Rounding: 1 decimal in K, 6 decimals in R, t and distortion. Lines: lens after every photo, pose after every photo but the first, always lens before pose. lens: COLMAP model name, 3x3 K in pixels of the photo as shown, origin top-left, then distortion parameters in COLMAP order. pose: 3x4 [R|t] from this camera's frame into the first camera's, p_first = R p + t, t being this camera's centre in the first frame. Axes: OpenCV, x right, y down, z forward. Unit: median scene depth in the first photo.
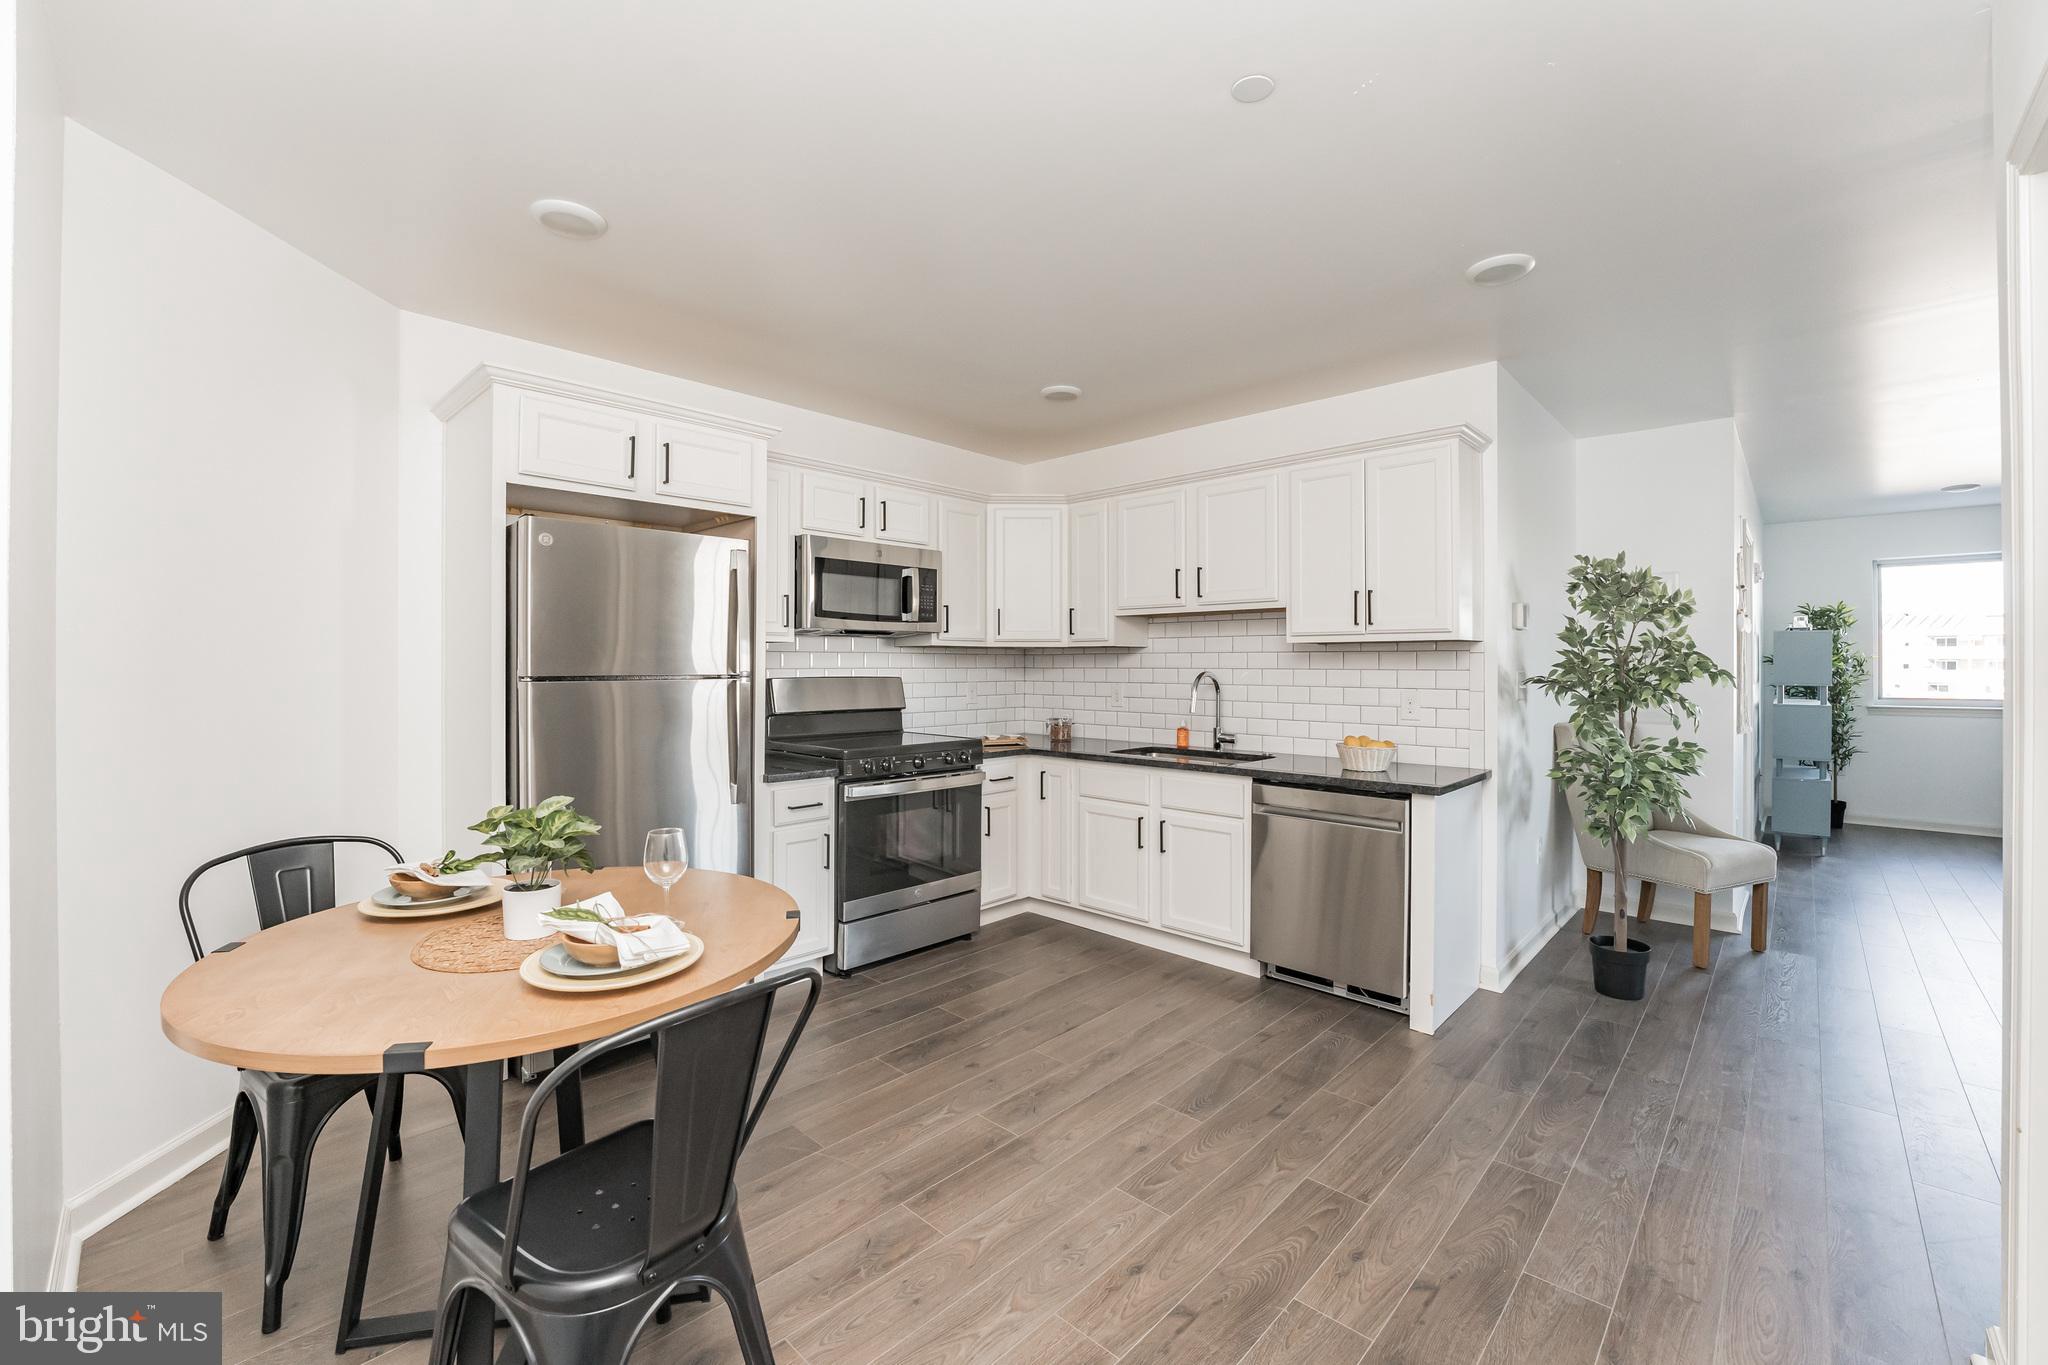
lens RADIAL K [[832.0, 0, 1023.9], [0, 832.0, 671.9], [0, 0, 1]] dist [0.000160, -0.000097]
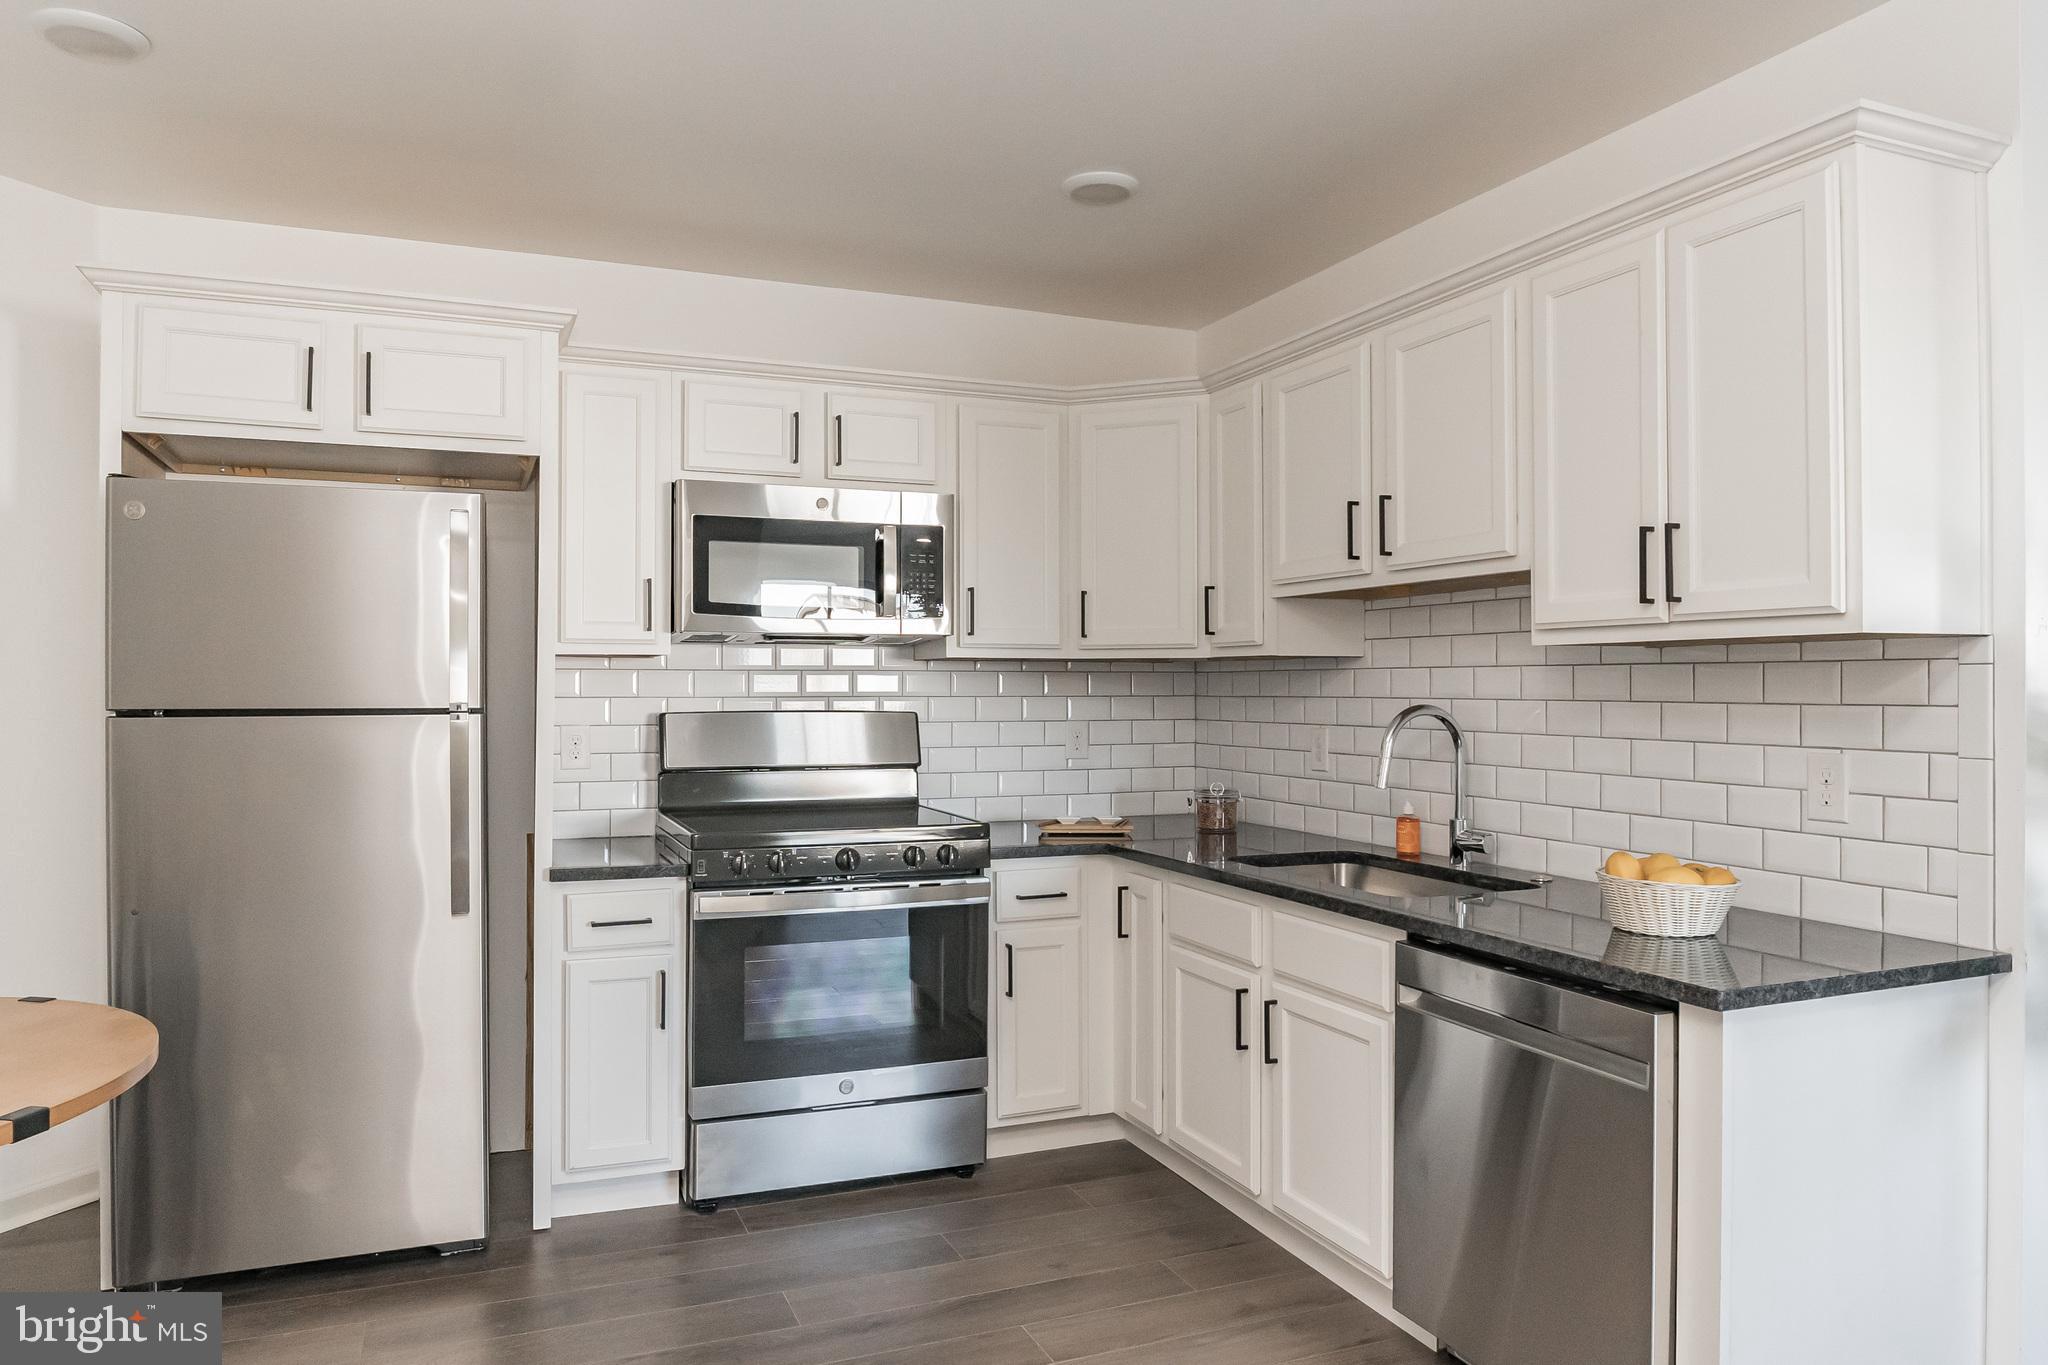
lens RADIAL K [[1308.9, 0, 1023.2], [0, 1308.9, 683.0], [0, 0, 1]] dist [-0.010382, 0.005801]
pose [[0.916828, -0.001341, -0.399280, 0.333306], [-0.003039, 0.999942, -0.010337, -0.005205], [0.399271, 0.010690, 0.916771, 0.201937]]
